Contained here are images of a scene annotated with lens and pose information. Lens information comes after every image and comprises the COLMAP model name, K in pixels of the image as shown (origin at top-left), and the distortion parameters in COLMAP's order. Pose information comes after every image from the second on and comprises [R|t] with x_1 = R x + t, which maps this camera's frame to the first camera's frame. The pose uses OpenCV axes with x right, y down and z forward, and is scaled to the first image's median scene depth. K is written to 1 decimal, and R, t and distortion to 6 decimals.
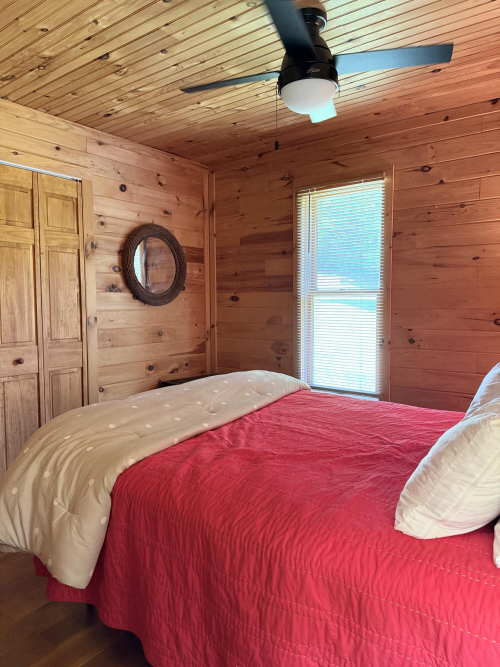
lens RADIAL K [[468.6, 0, 250.4], [0, 468.6, 337.4], [0, 0, 1]] dist [0.052230, -0.072115]
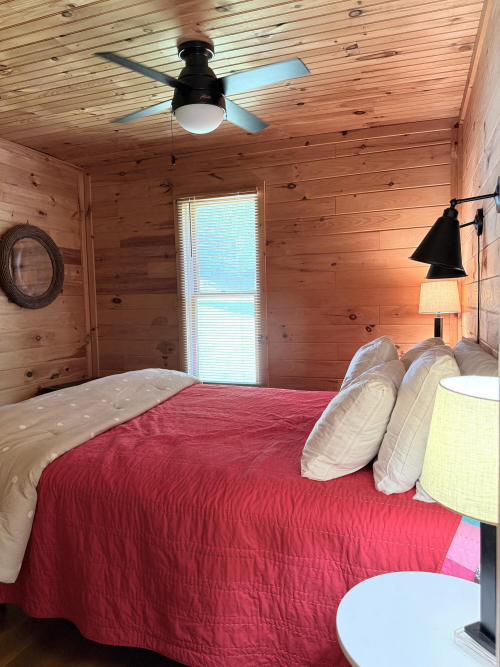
lens RADIAL K [[468.6, 0, 250.4], [0, 468.6, 337.4], [0, 0, 1]] dist [0.052230, -0.072115]
pose [[0.957543, -0.035311, 0.286119, -0.082896], [0.037211, 0.999307, -0.001205, 0.012293], [-0.285878, 0.011800, 0.958193, -0.083551]]
